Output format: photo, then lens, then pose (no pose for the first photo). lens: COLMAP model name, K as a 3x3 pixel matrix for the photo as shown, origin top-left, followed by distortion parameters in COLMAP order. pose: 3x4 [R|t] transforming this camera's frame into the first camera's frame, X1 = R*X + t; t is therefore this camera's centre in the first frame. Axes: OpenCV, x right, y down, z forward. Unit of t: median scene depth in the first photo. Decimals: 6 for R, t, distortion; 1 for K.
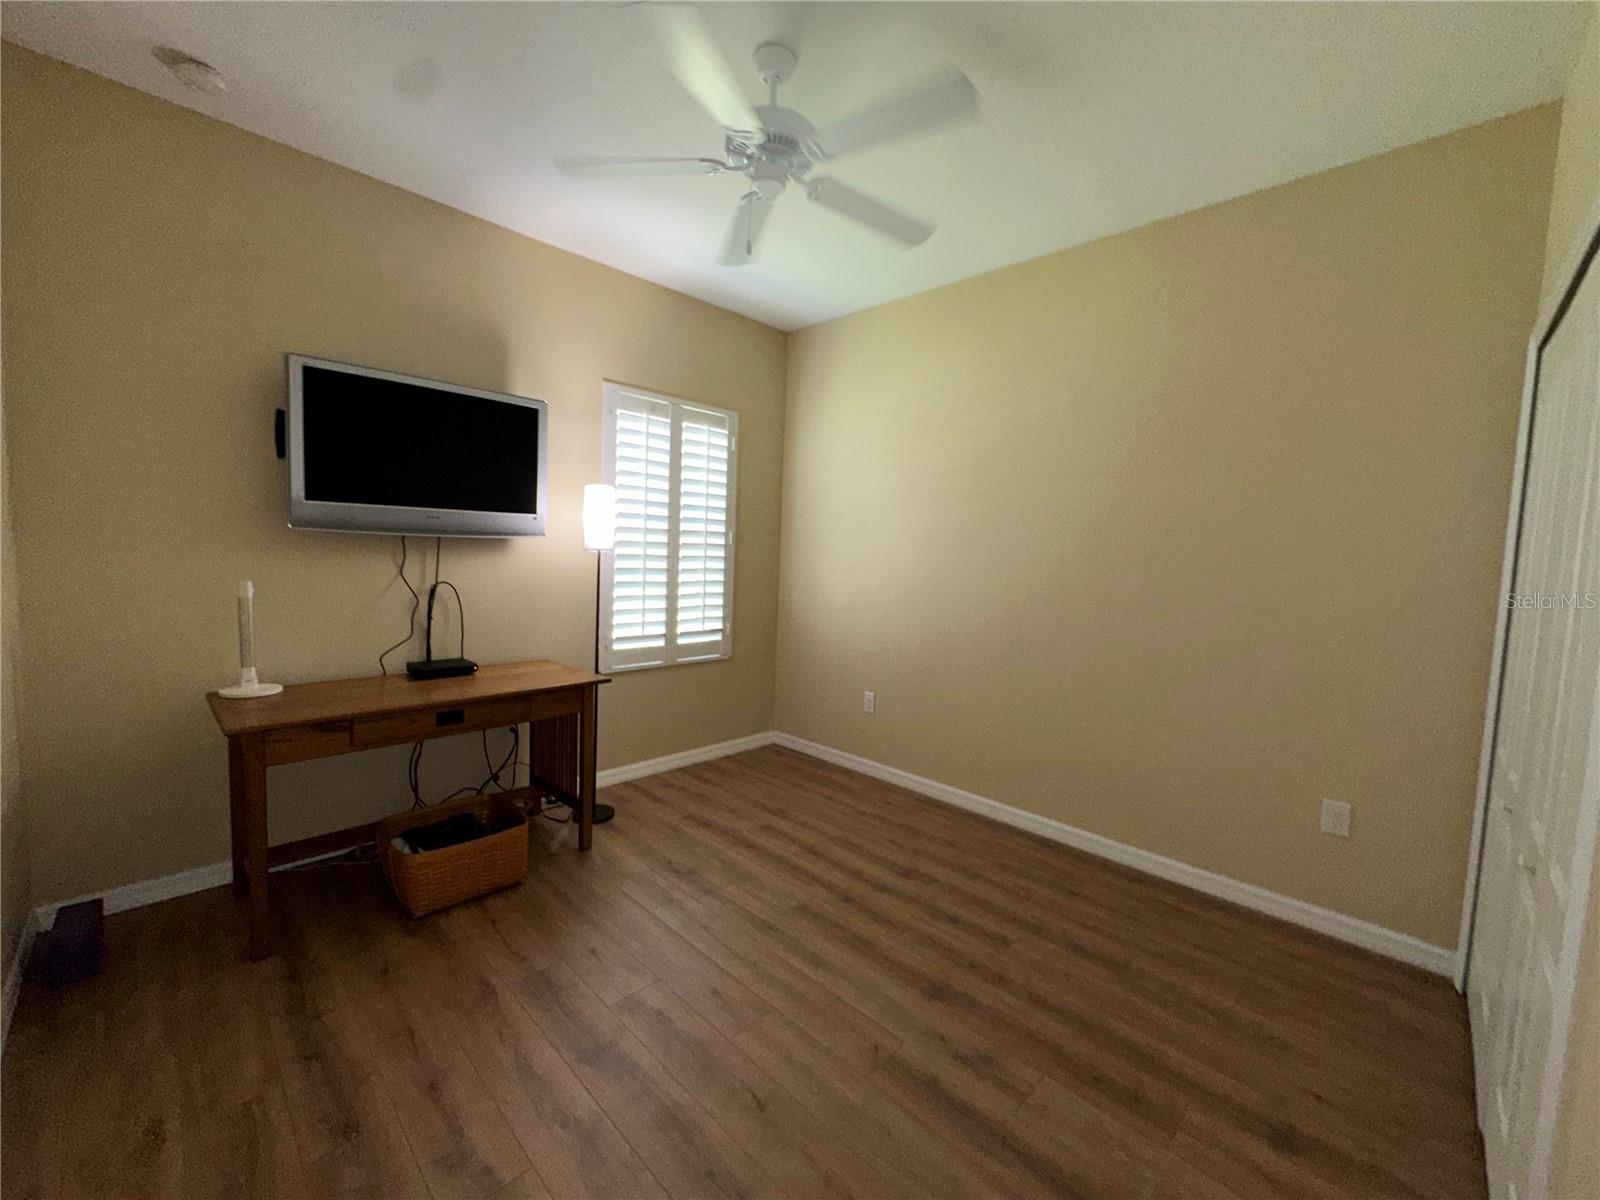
lens RADIAL K [[639.3, 0, 798.3], [0, 639.3, 597.9], [0, 0, 1]] dist [-0.005126, 0.001217]
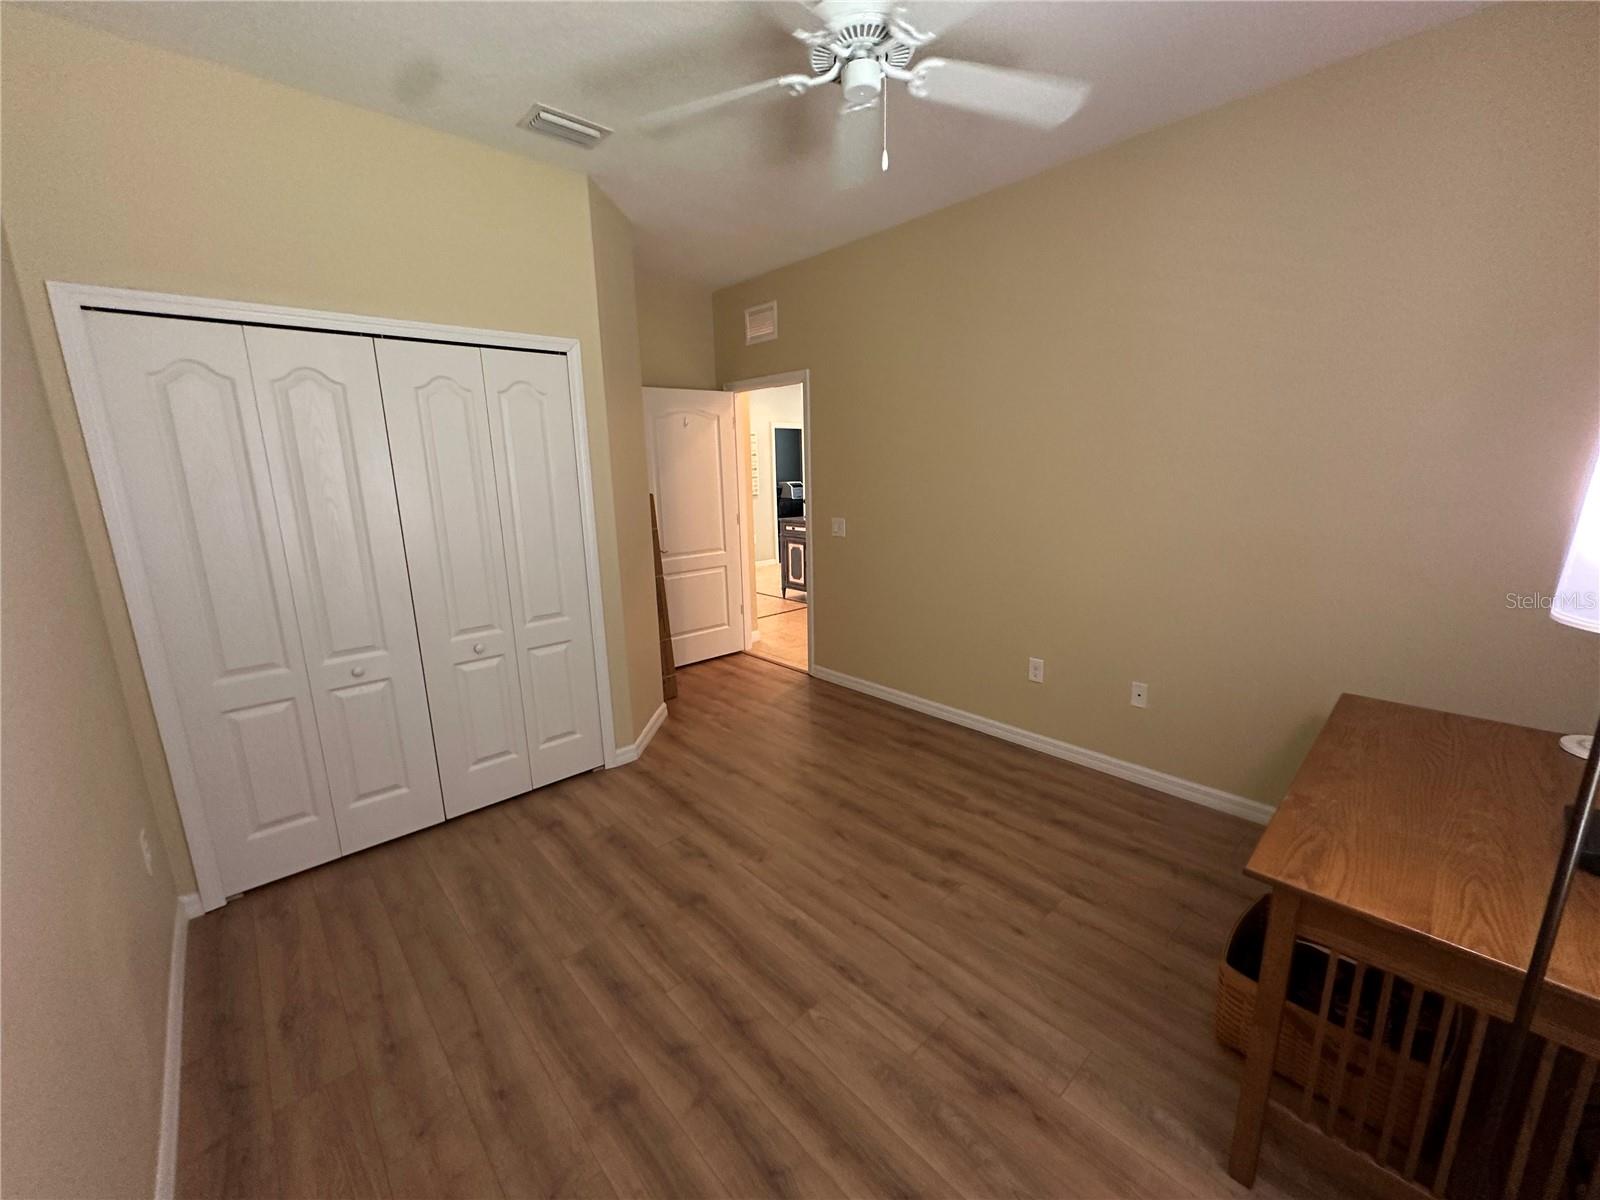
lens RADIAL K [[639.3, 0, 802.9], [0, 639.3, 603.8], [0, 0, 1]] dist [-0.005126, 0.001217]
pose [[-0.998921, -0.021762, 0.041031, -0.014251], [-0.009182, 0.958532, 0.284838, -0.192808], [-0.045528, 0.284154, -0.957697, 1.642244]]
